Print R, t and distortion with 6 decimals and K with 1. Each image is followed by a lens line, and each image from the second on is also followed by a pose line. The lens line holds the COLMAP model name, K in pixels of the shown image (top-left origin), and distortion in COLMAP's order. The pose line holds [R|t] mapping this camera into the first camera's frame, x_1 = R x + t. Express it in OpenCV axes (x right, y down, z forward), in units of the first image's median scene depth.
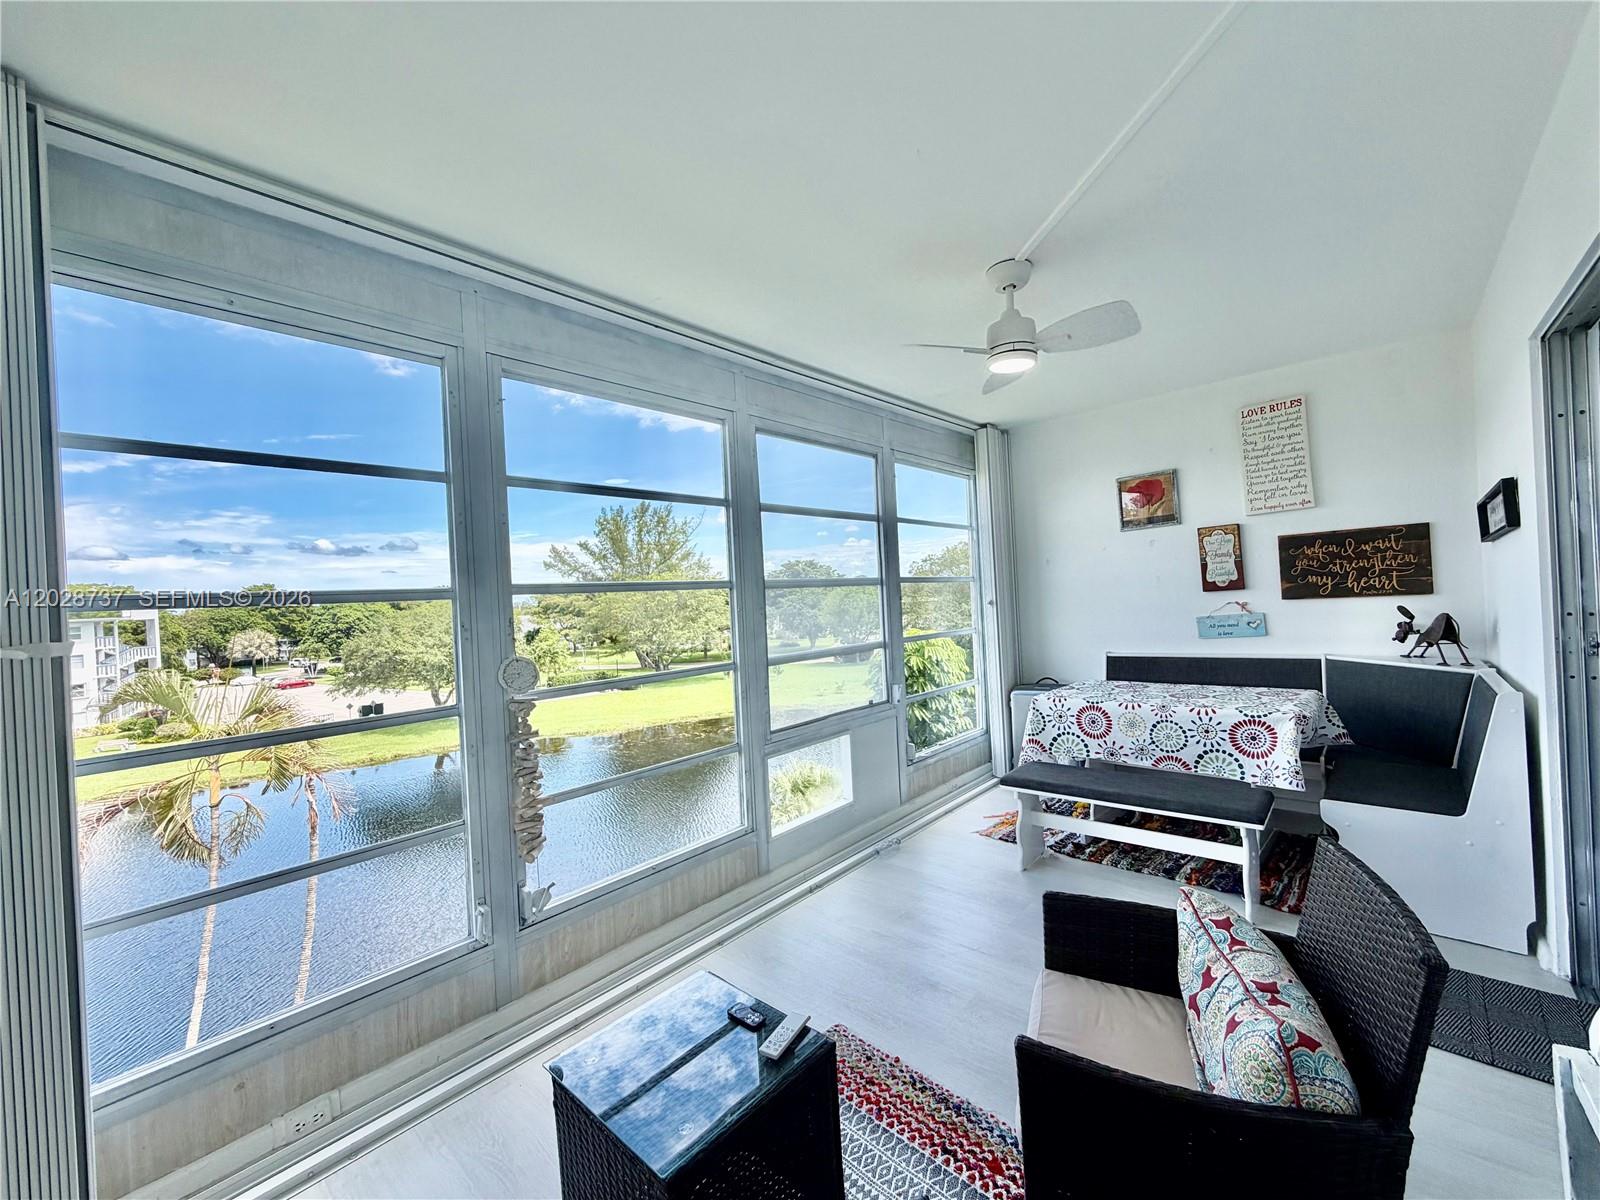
lens RADIAL K [[636.4, 0, 794.9], [0, 636.4, 599.0], [0, 0, 1]] dist [0.002145, -0.000513]
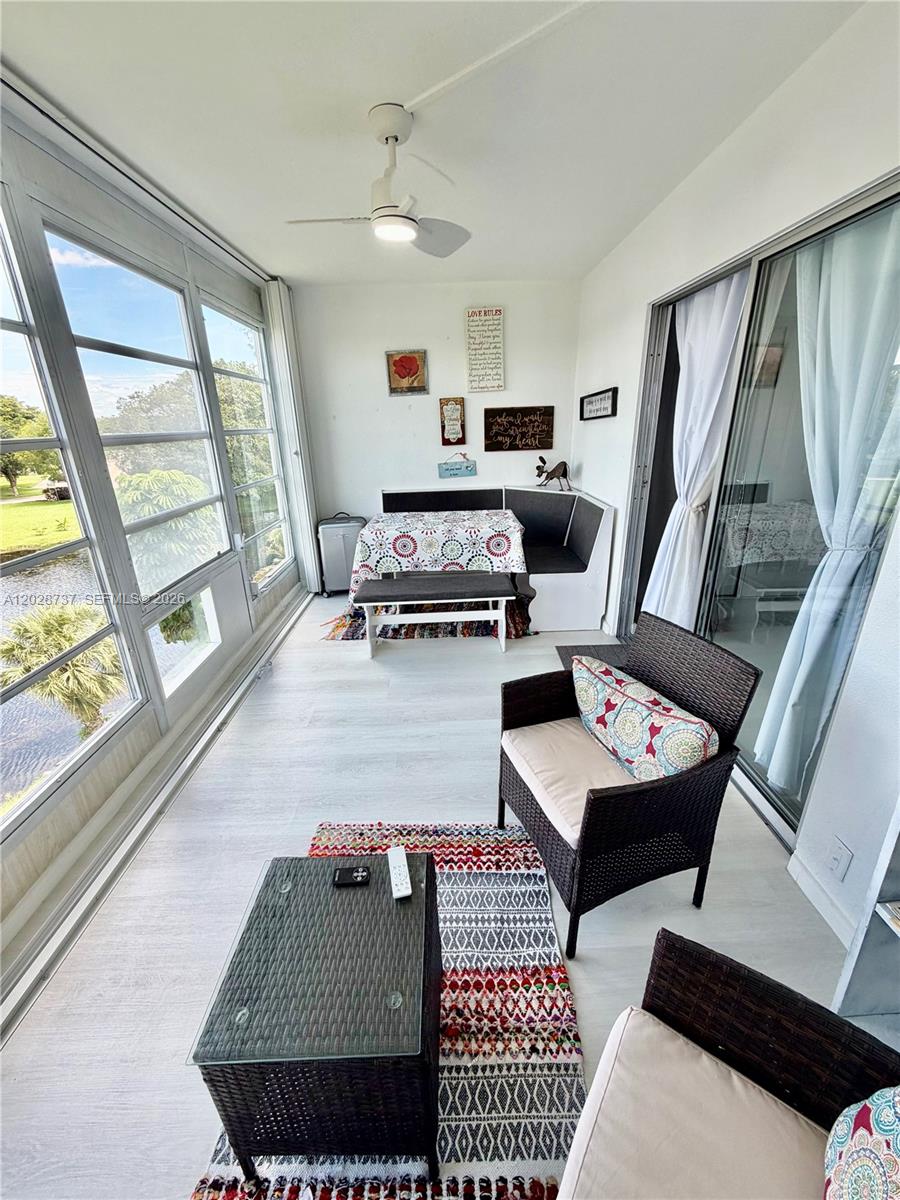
lens RADIAL K [[477.3, 0, 450.0], [0, 477.3, 596.9], [0, 0, 1]] dist [0.002145, -0.000513]
pose [[0.724114, -0.208704, 0.657344, -0.173169], [-0.012120, 0.949117, 0.314691, -0.032518], [-0.689574, -0.235839, 0.684740, 0.183874]]
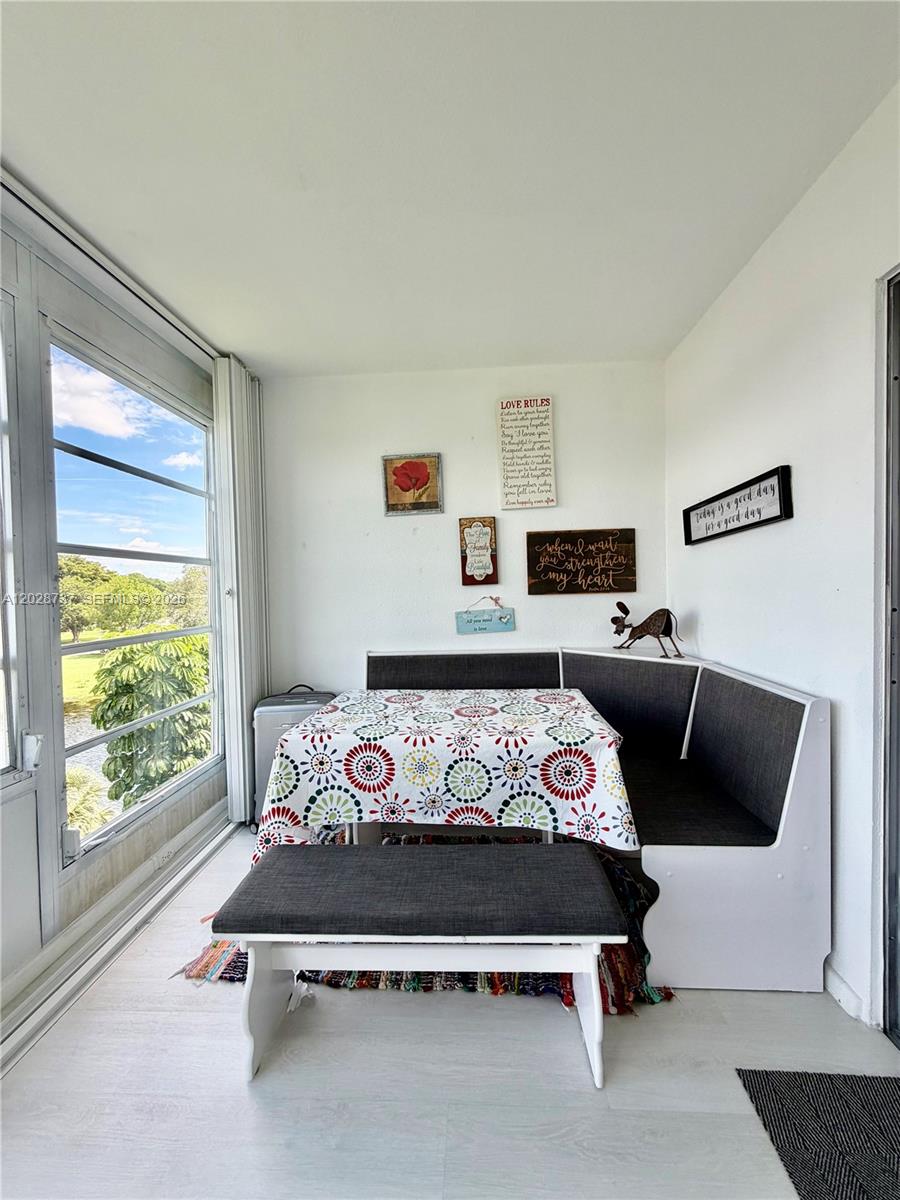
lens RADIAL K [[477.3, 0, 452.7], [0, 477.3, 598.4], [0, 0, 1]] dist [0.002145, -0.000513]
pose [[0.771203, 0.019282, 0.636297, 0.212049], [-0.020527, 0.999775, -0.005418, 0.015031], [-0.636258, -0.008883, 0.771425, 0.554521]]
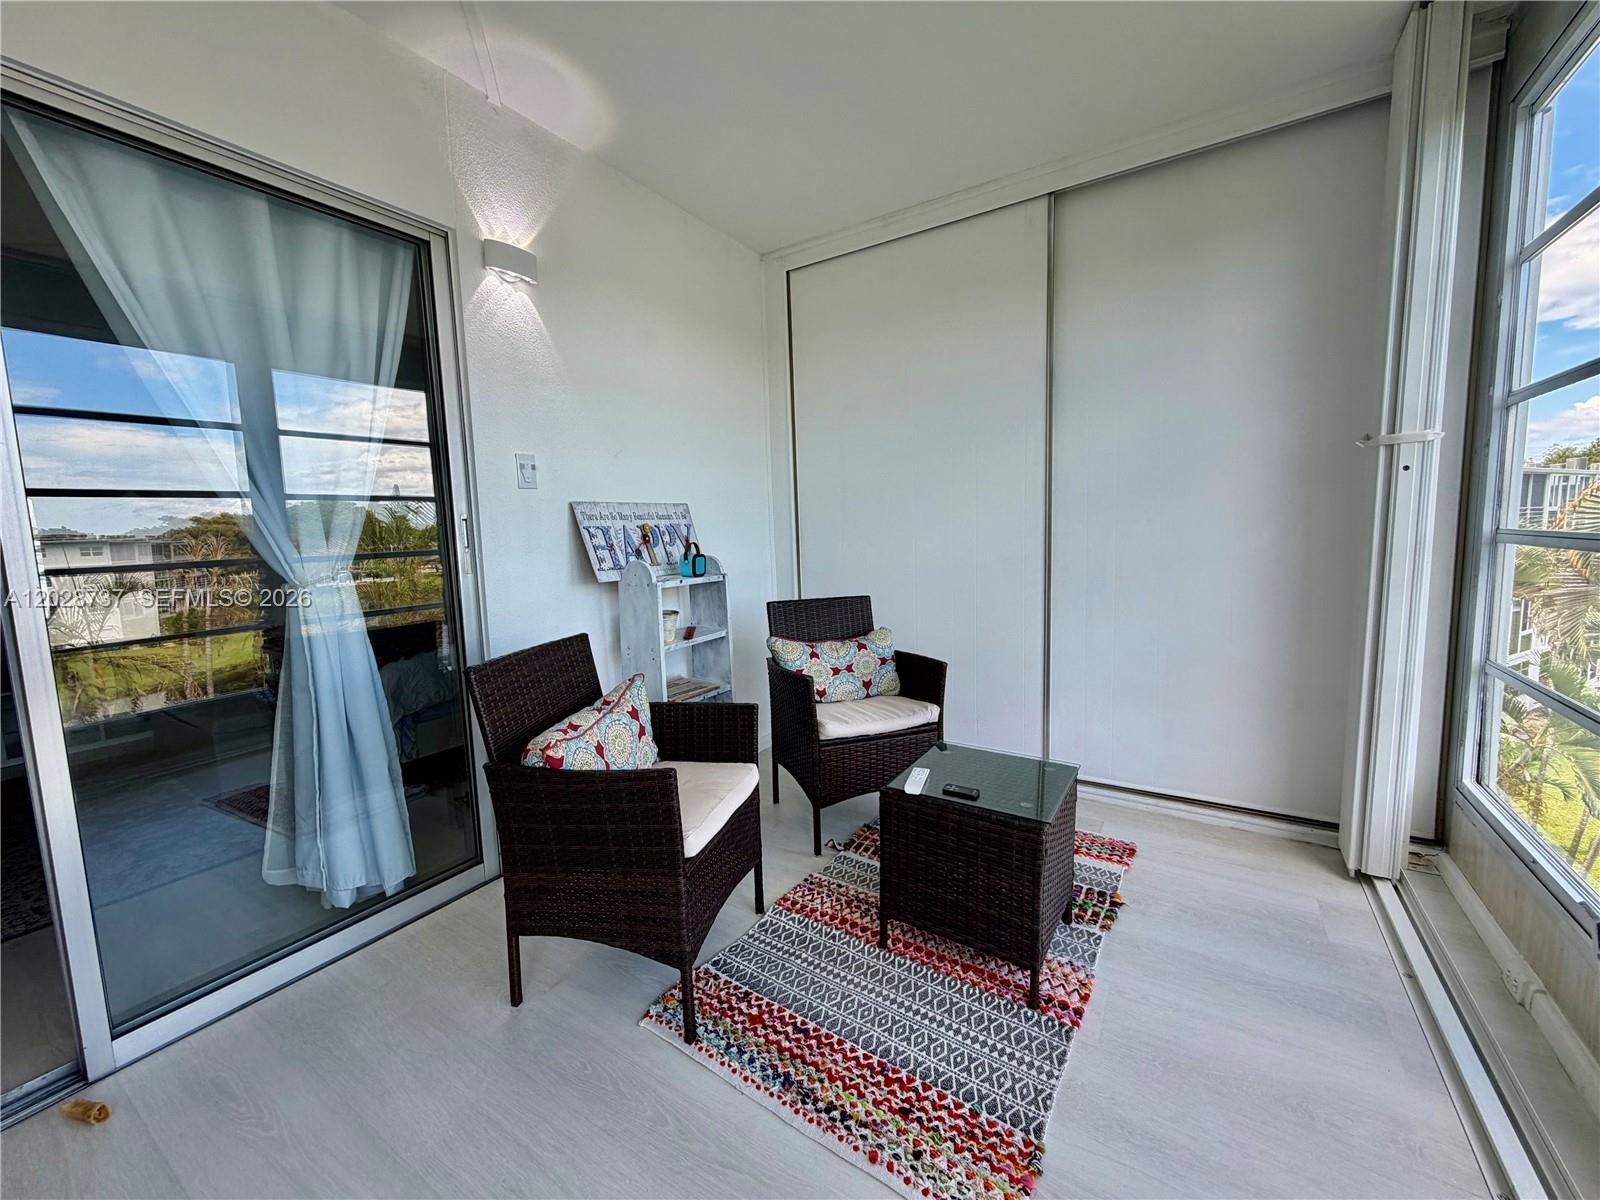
lens RADIAL K [[636.4, 0, 799.2], [0, 636.4, 590.8], [0, 0, 1]] dist [0.002145, -0.000513]
pose [[-0.981252, 0.101682, -0.163722, 0.160257], [0.083937, 0.990169, 0.111892, 0.058738], [0.173490, 0.096051, -0.980140, 0.895006]]
